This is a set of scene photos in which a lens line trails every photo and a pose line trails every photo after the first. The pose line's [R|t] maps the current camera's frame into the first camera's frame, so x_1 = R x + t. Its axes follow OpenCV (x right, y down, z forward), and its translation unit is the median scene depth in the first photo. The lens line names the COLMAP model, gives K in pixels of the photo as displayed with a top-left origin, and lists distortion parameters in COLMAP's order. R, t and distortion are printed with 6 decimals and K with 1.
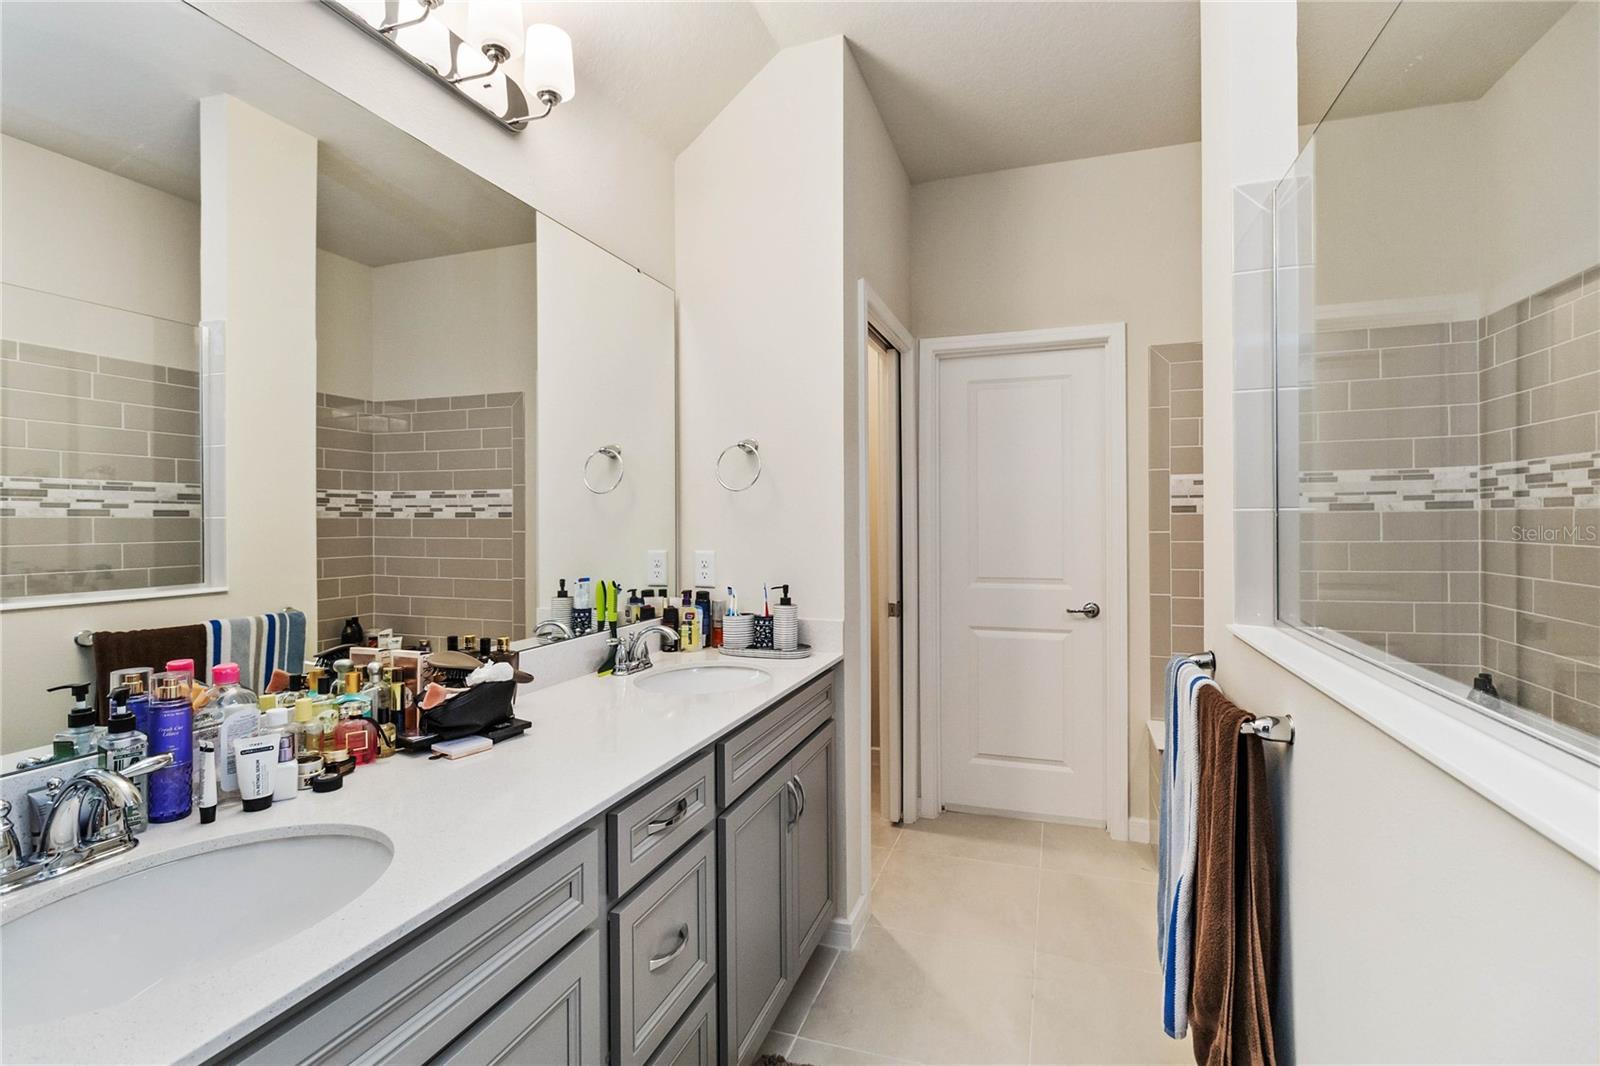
lens RADIAL K [[763.1, 0, 798.1], [0, 763.1, 505.7], [0, 0, 1]] dist [0.002080, -0.000227]
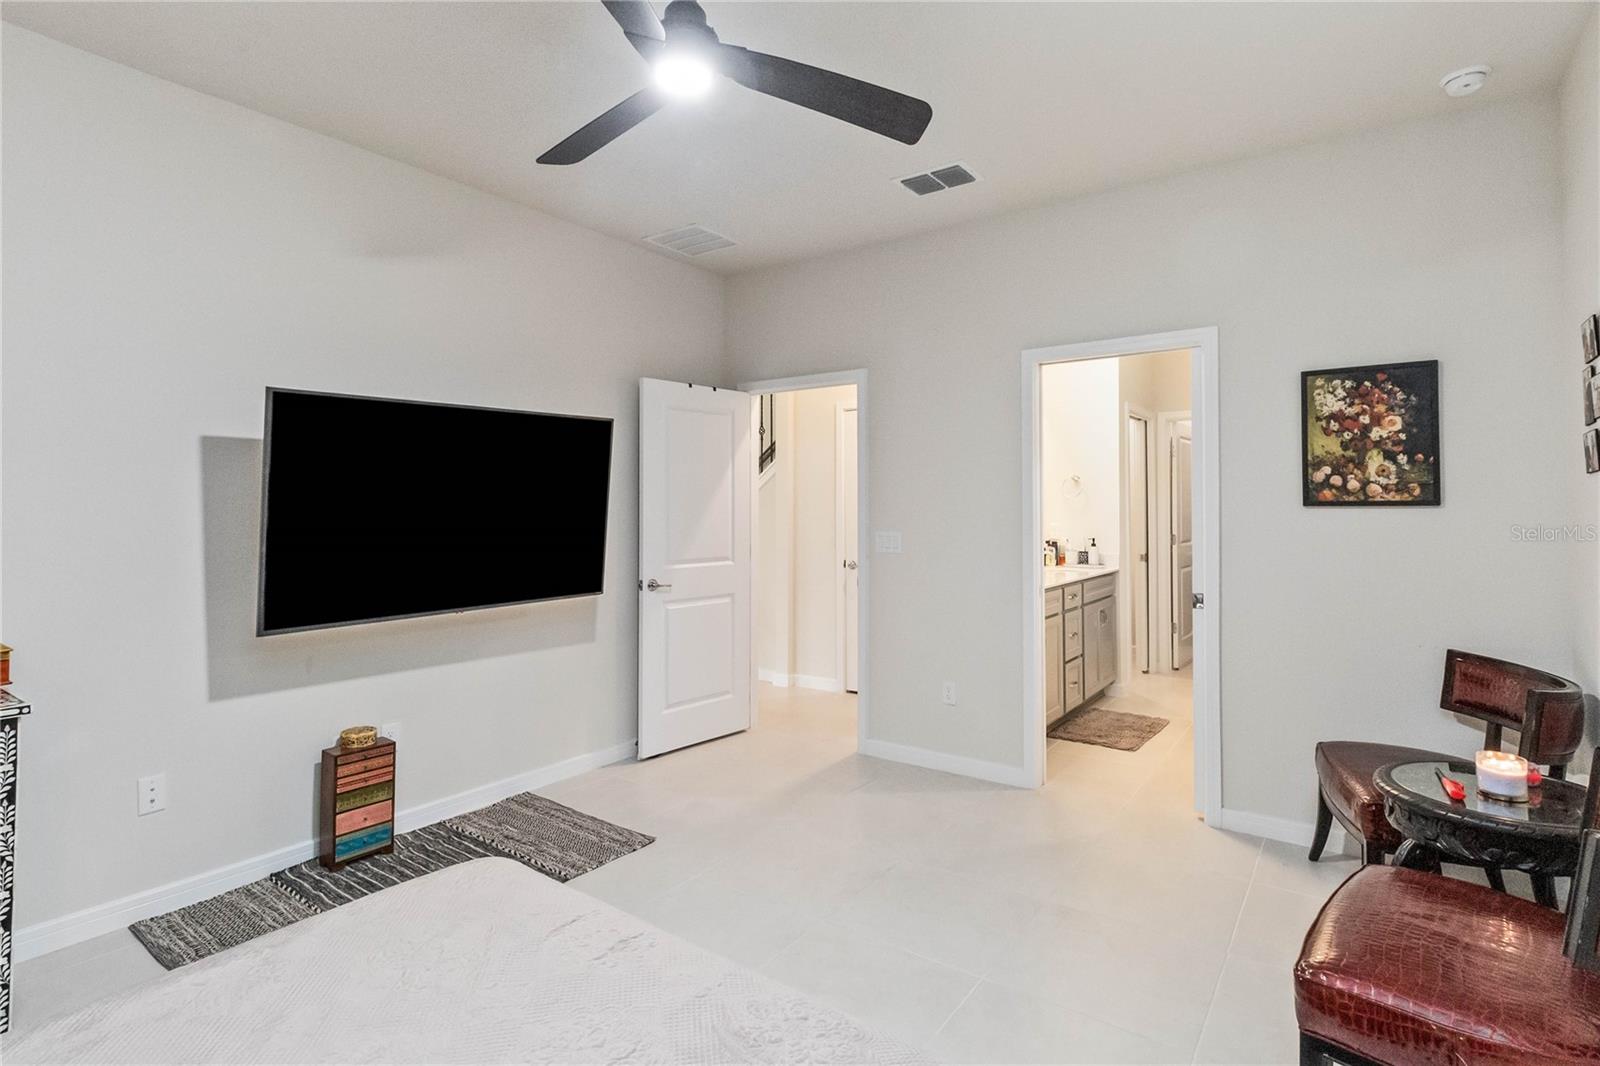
lens RADIAL K [[776.7, 0, 820.5], [0, 776.7, 508.7], [0, 0, 1]] dist [0.001301, -0.000418]
pose [[0.962362, -0.008864, -0.271628, -0.169294], [0.012217, 0.999869, 0.010657, -0.022219], [0.271498, -0.013574, 0.962343, -1.490918]]
